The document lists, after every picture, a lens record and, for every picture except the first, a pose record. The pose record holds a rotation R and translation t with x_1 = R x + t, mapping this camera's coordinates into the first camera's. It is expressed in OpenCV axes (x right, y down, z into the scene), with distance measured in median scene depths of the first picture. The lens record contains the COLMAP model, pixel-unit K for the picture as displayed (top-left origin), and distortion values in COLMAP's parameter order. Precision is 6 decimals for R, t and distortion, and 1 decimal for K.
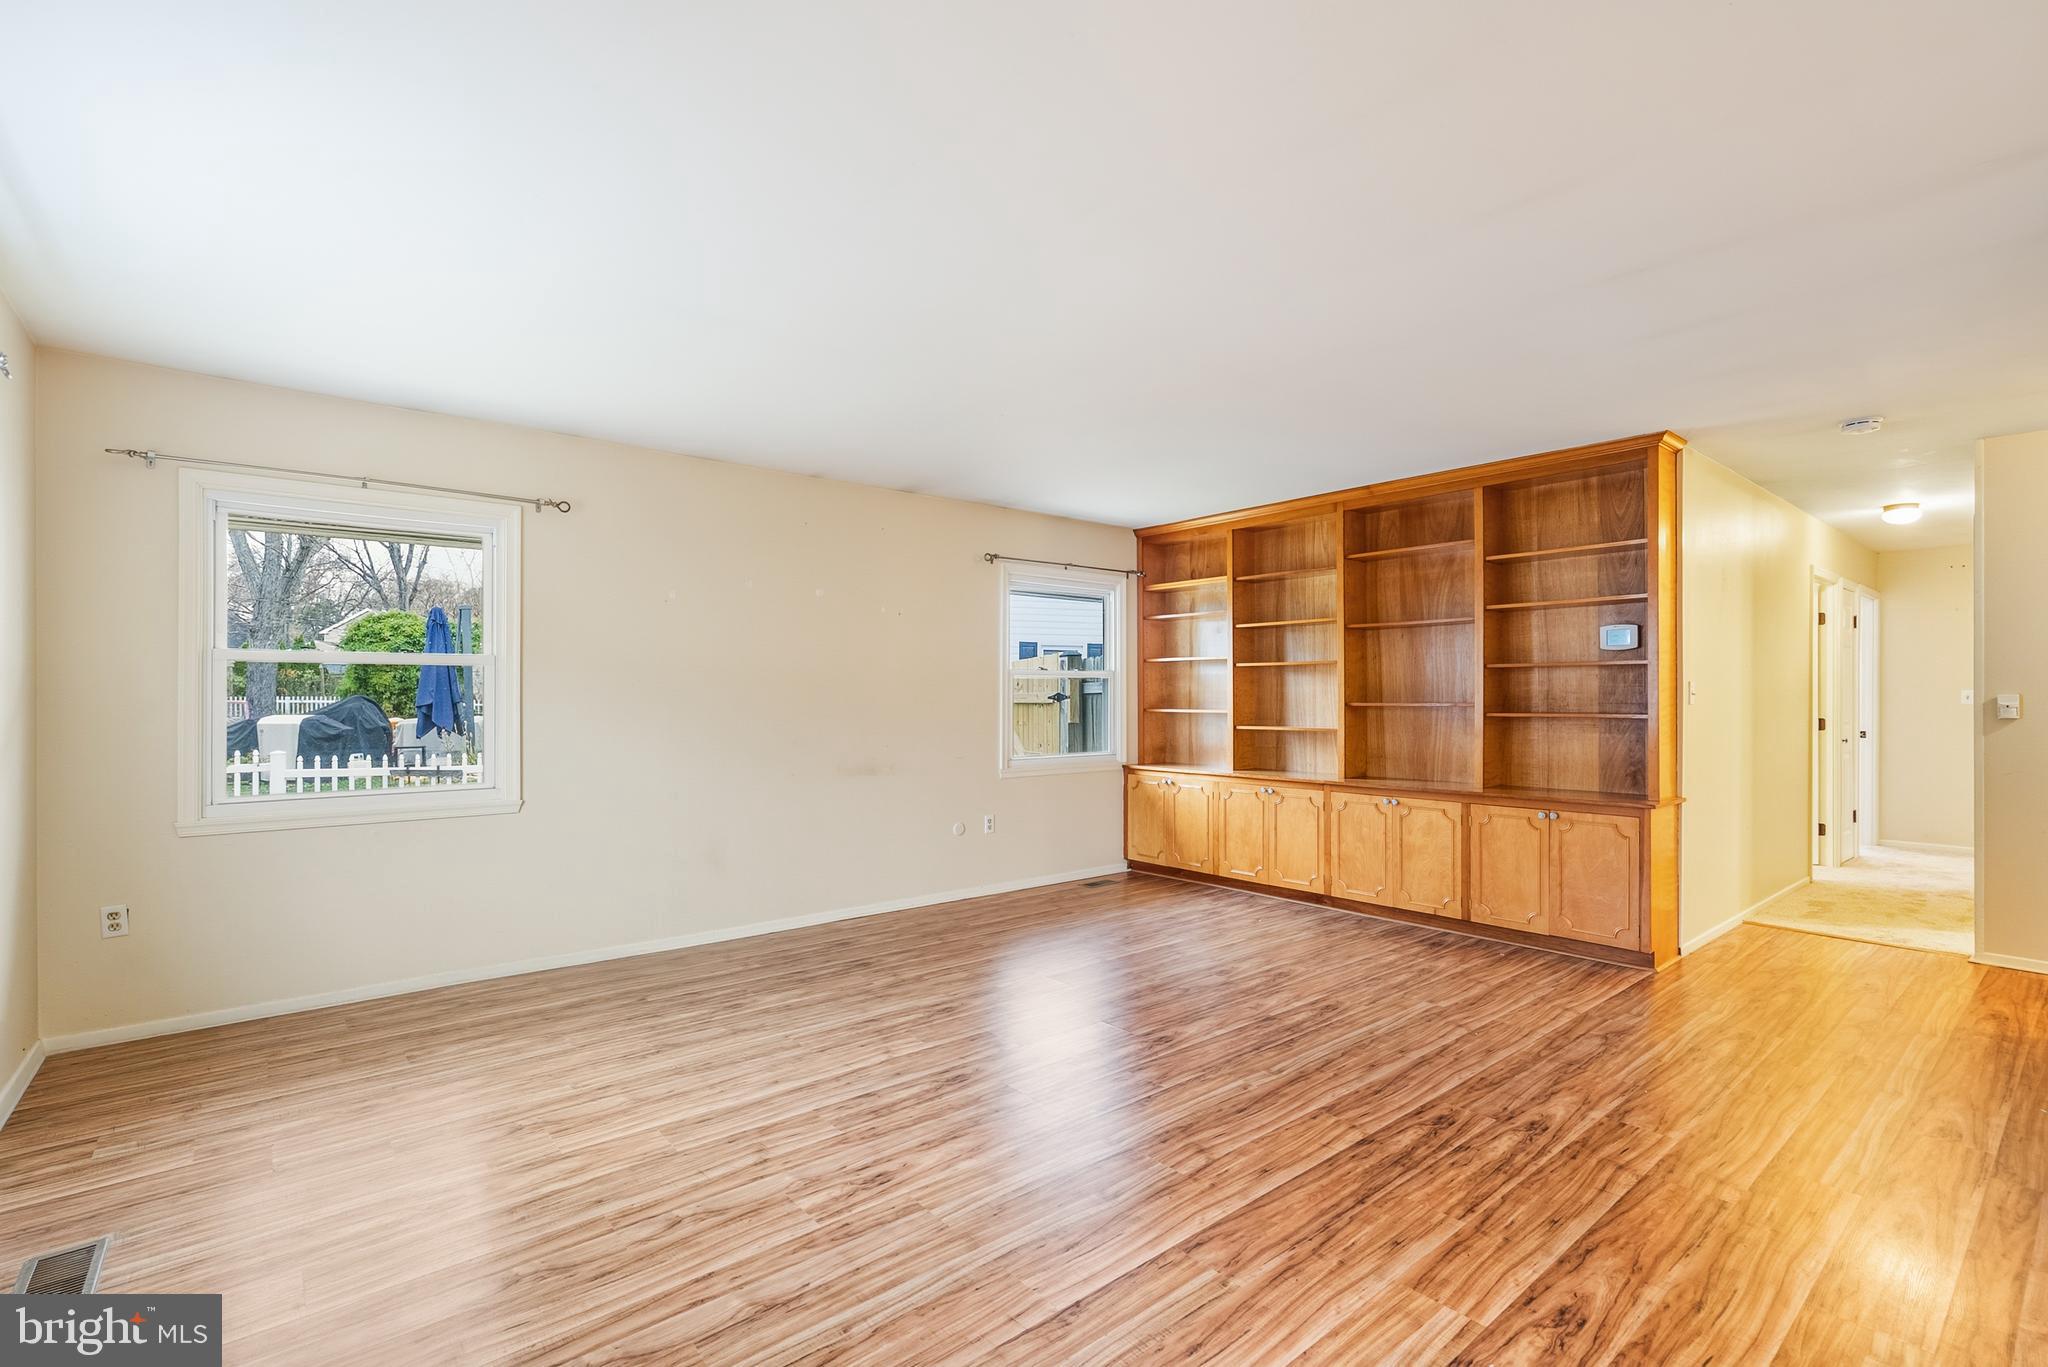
lens RADIAL K [[943.5, 0, 1018.9], [0, 943.5, 694.0], [0, 0, 1]] dist [-0.003575, 0.001963]
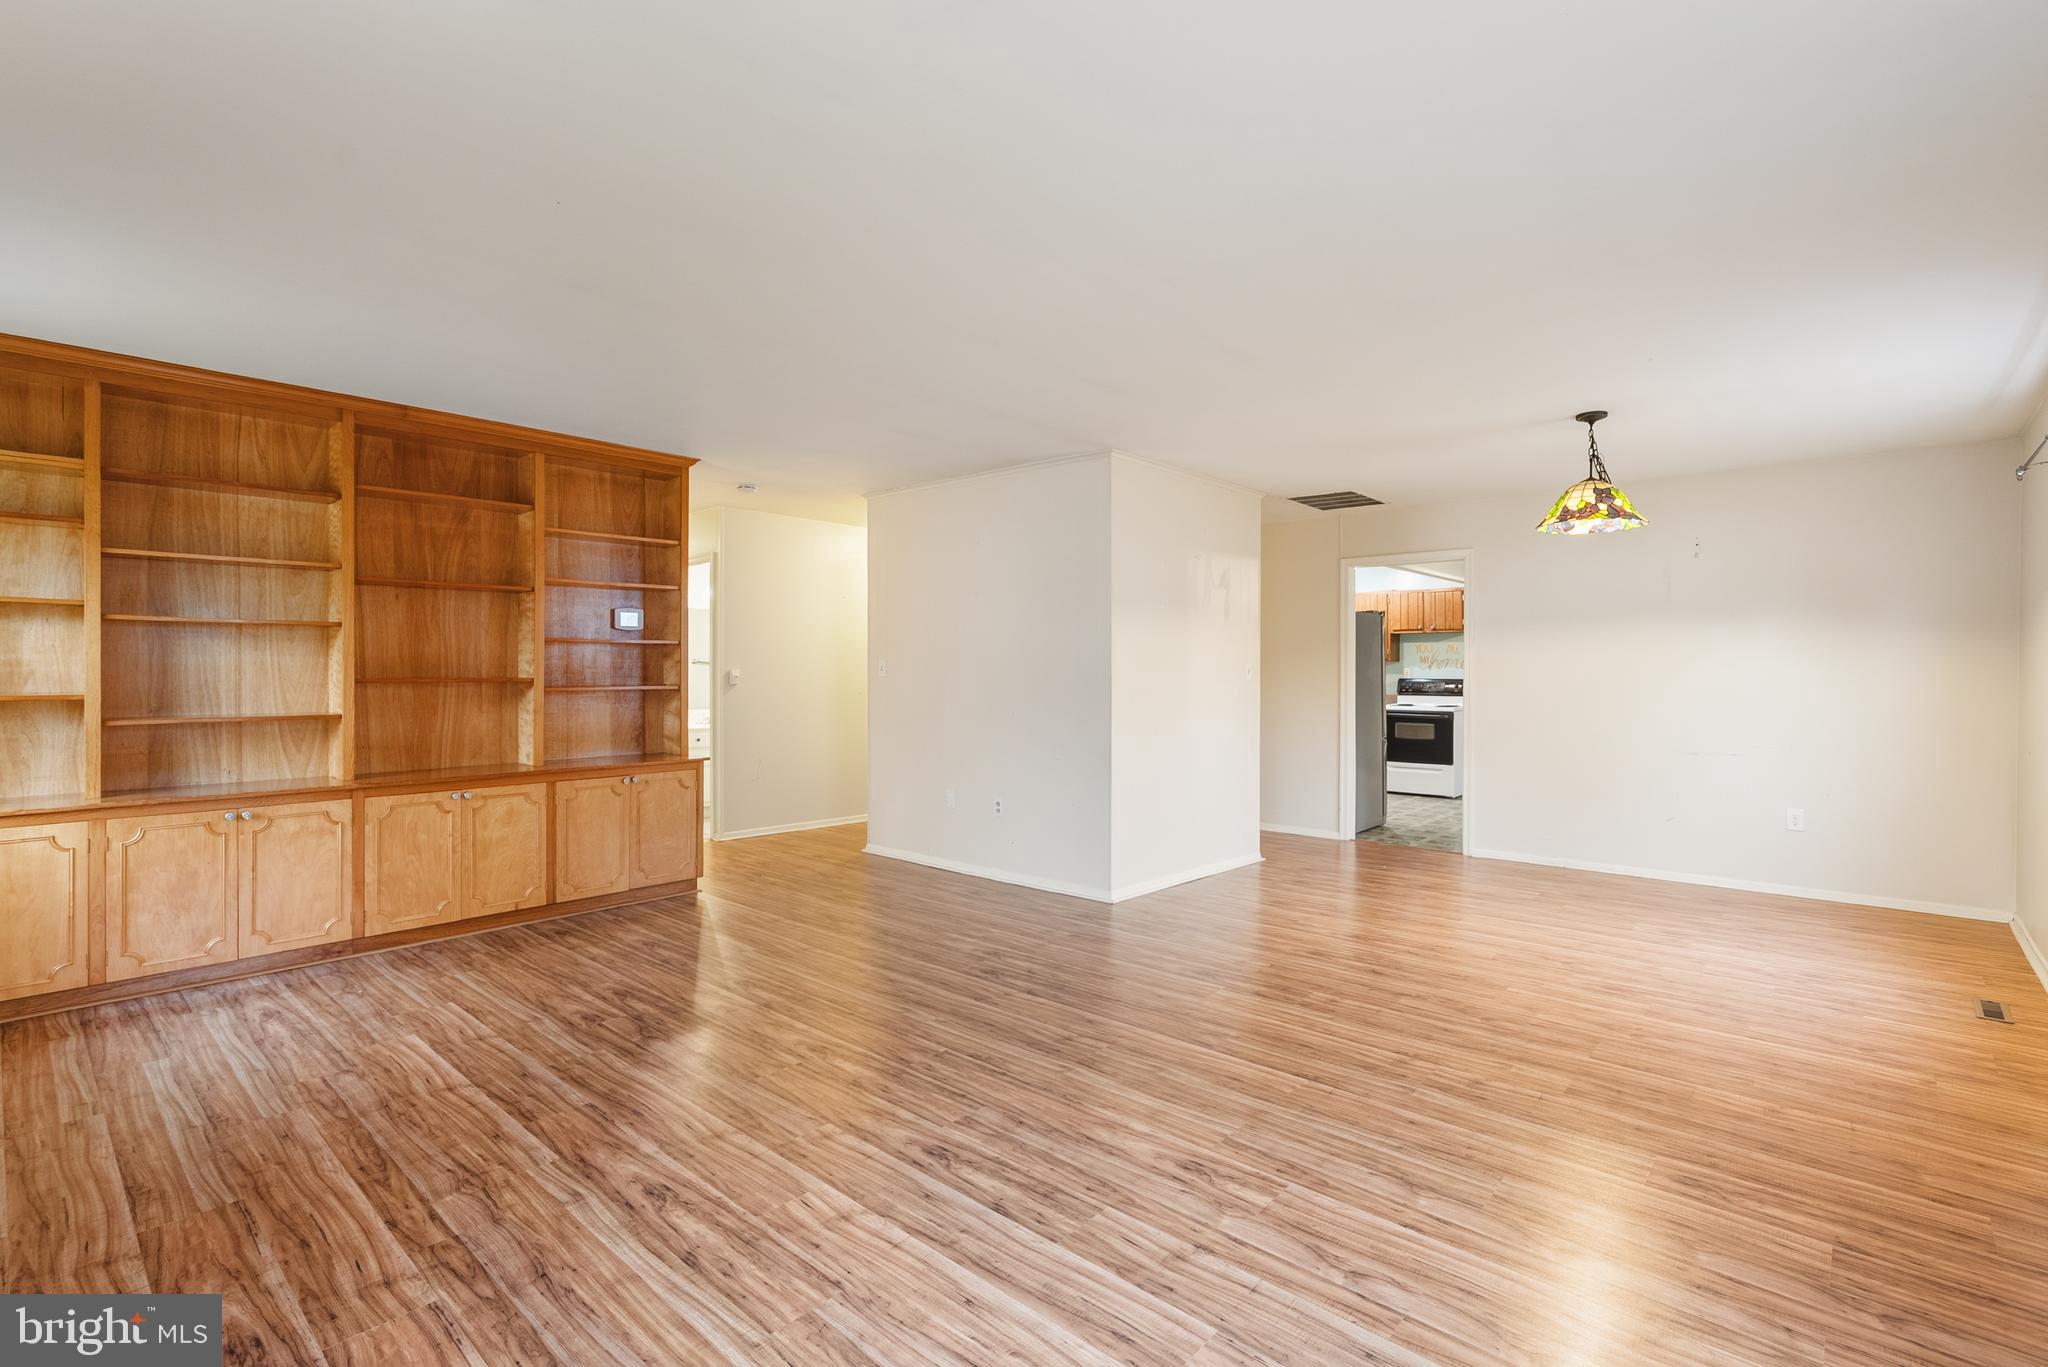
lens RADIAL K [[943.5, 0, 1028.8], [0, 943.5, 669.6], [0, 0, 1]] dist [-0.003575, 0.001963]
pose [[-0.154868, 0.000588, 0.987935, -0.544783], [-0.004238, 0.999990, -0.001260, 0.000510], [-0.987926, -0.004382, -0.154864, 0.662786]]
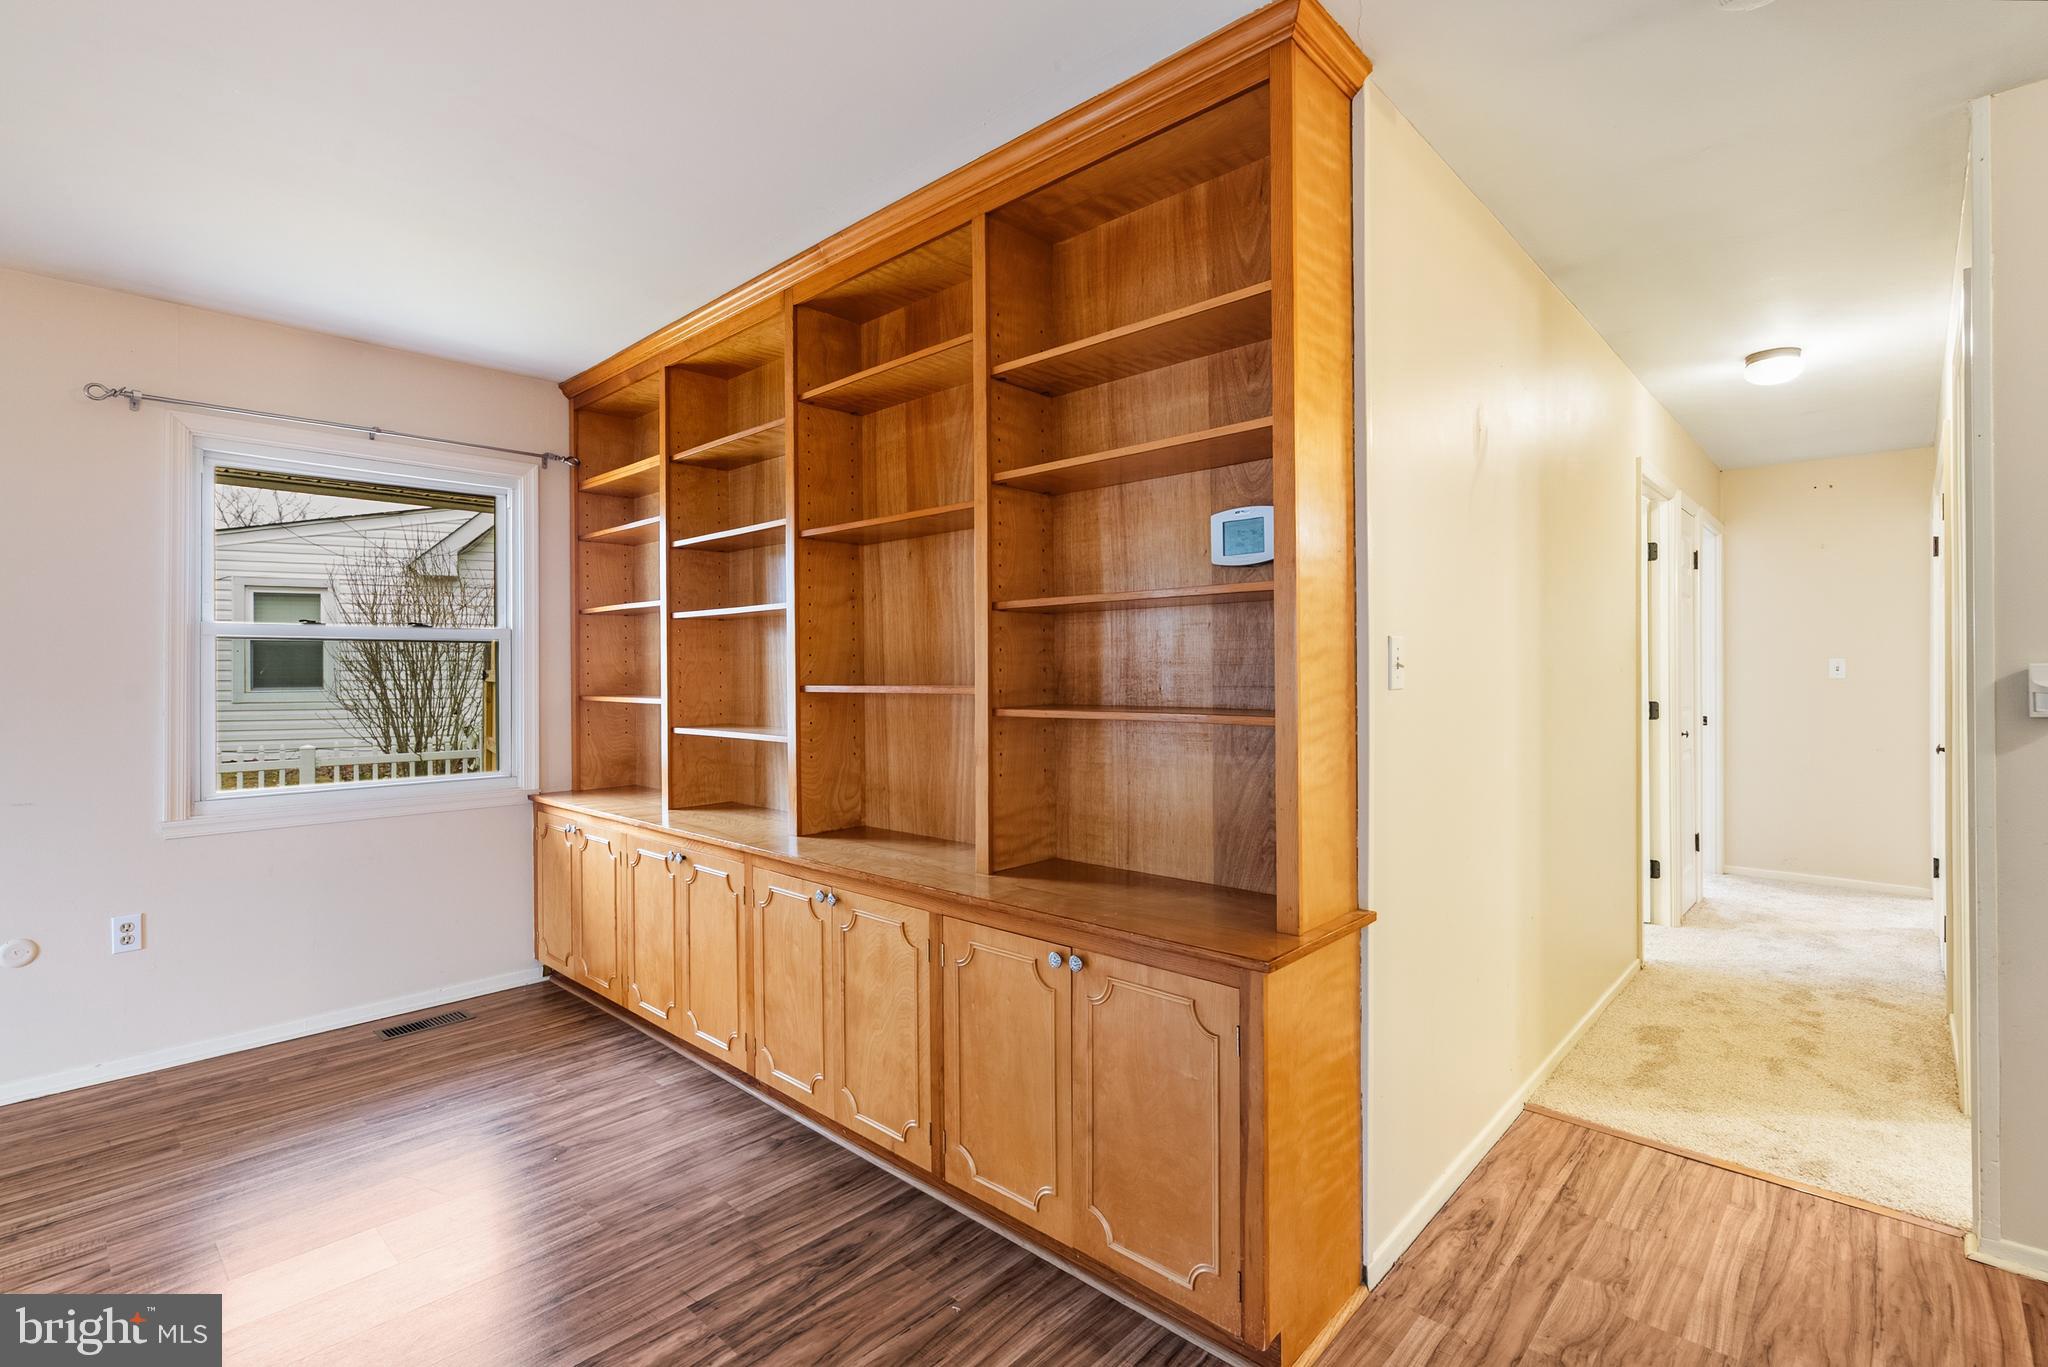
lens RADIAL K [[943.5, 0, 1023.1], [0, 943.5, 665.1], [0, 0, 1]] dist [-0.003575, 0.001963]
pose [[0.992332, -0.004658, 0.123513, 0.456152], [0.005019, 0.999984, -0.002607, 0.000215], [-0.123499, 0.003207, 0.992340, 0.548196]]
